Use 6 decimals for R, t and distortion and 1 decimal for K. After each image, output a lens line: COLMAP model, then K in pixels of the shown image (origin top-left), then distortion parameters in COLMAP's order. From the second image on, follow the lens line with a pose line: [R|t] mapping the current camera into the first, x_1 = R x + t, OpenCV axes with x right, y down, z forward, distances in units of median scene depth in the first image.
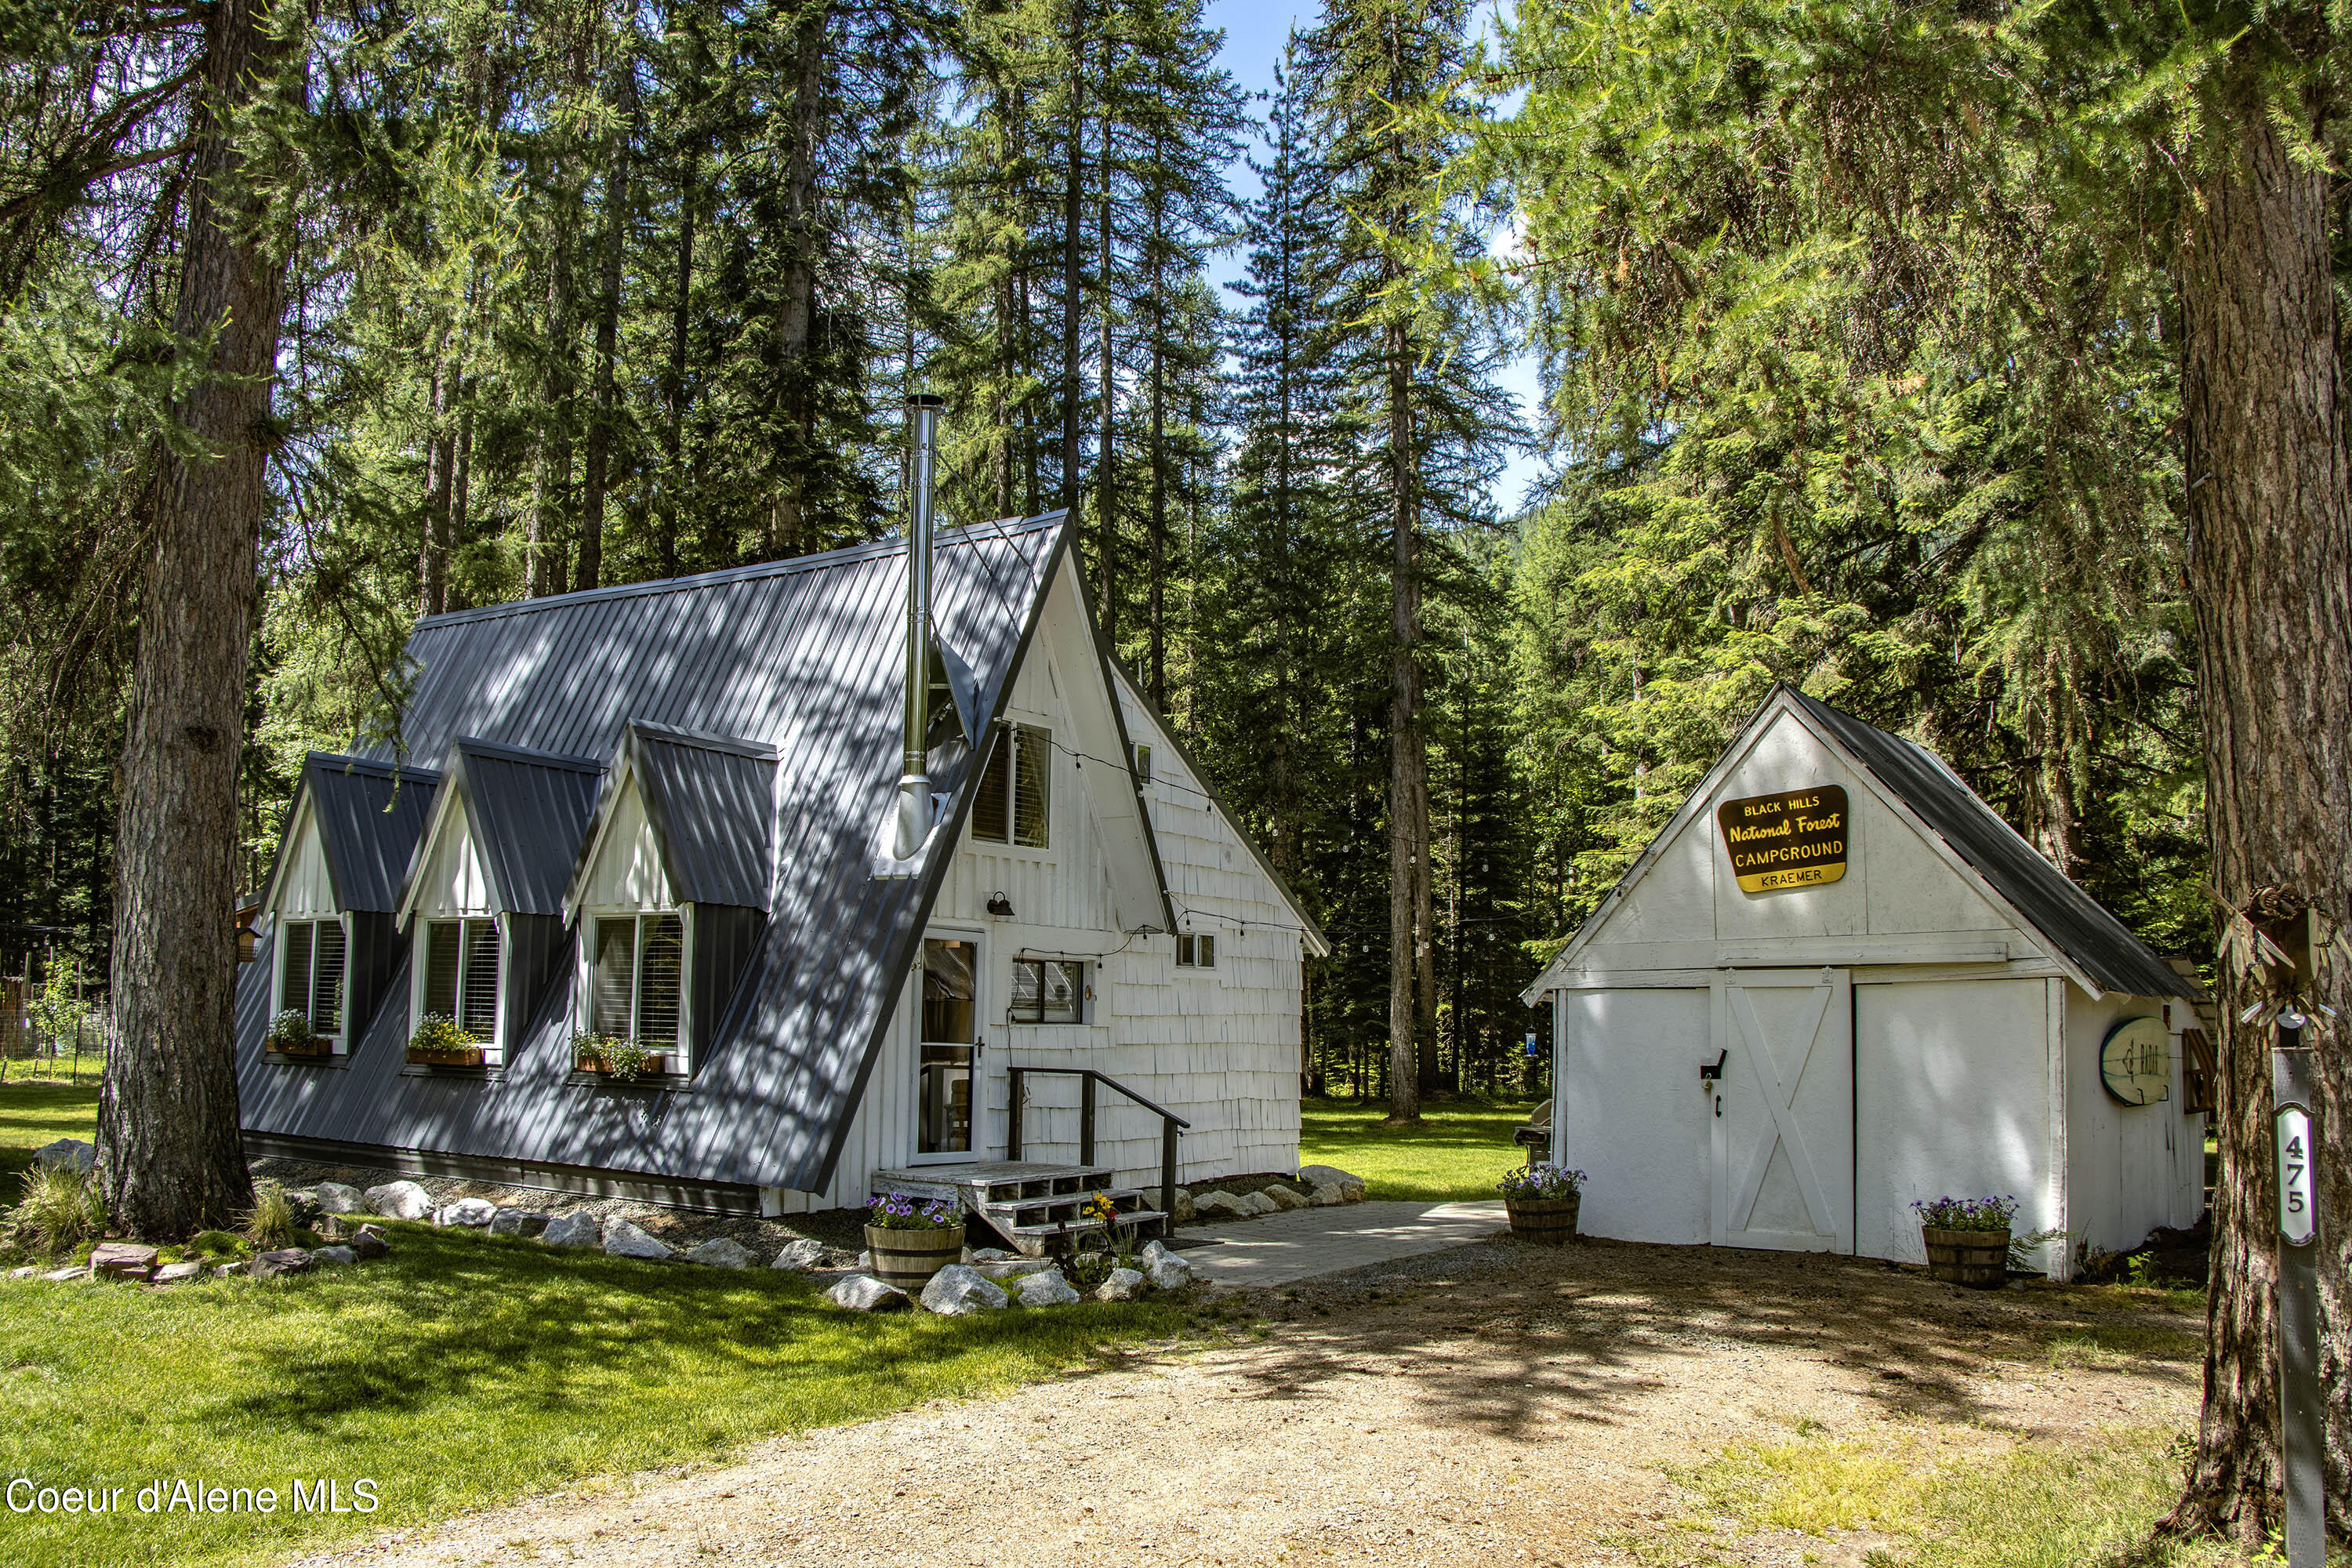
lens RADIAL K [[1908.2, 0, 1176.0], [0, 1908.2, 784.0], [0, 0, 1]] dist [-0.163498, 0.074071]
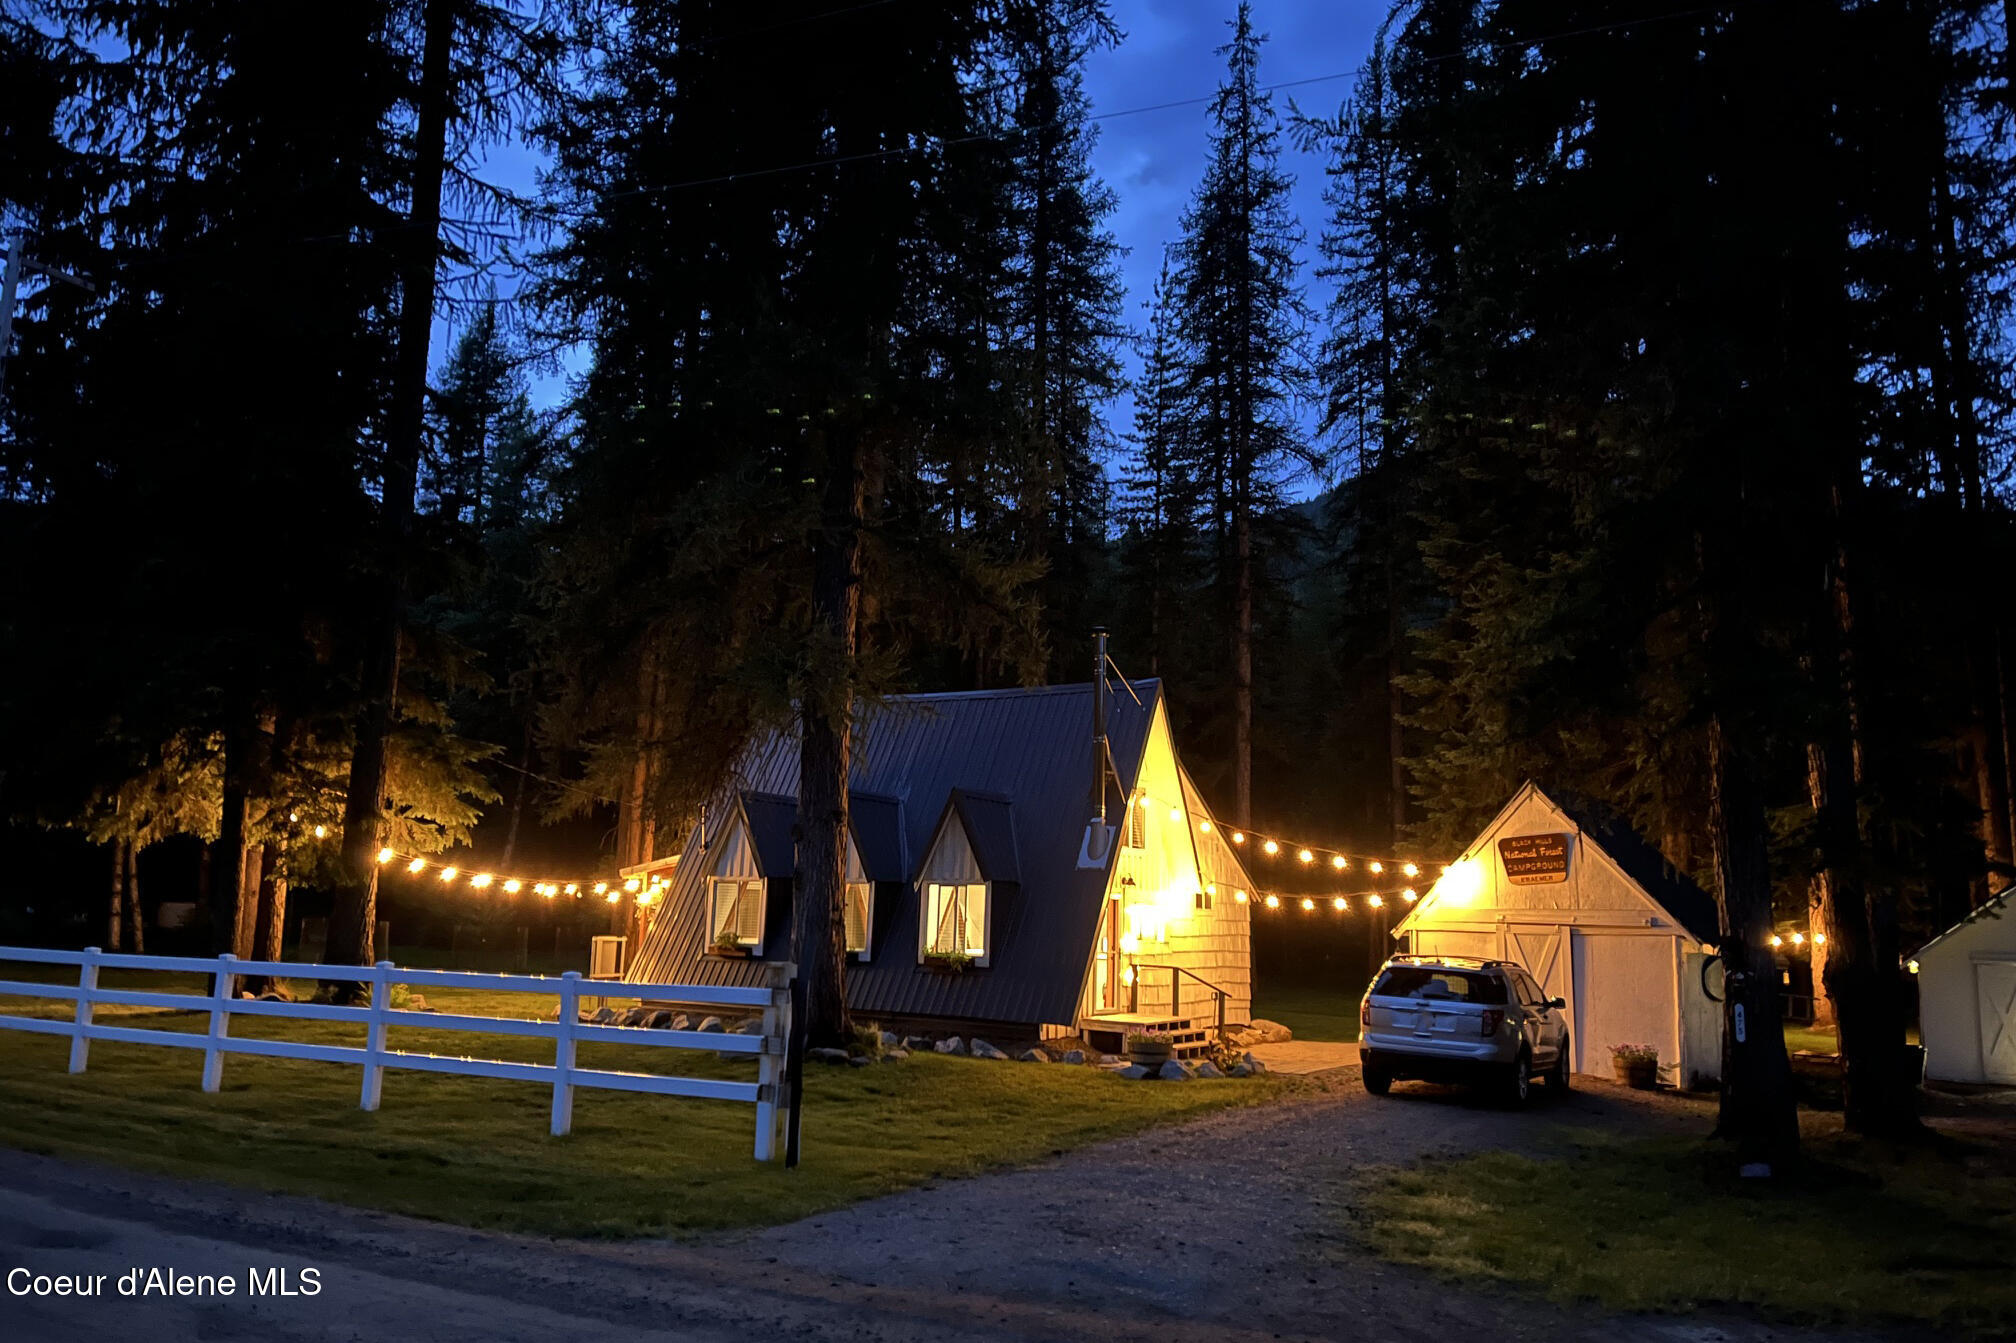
lens RADIAL K [[1501.2, 0, 987.6], [0, 1501.2, 668.6], [0, 0, 1]] dist [-0.001986, -0.000315]
pose [[0.999820, 0.018233, 0.005156, -0.257162], [-0.018010, 0.999023, -0.040366, -0.093542], [-0.005887, 0.040266, 0.999172, -0.575858]]
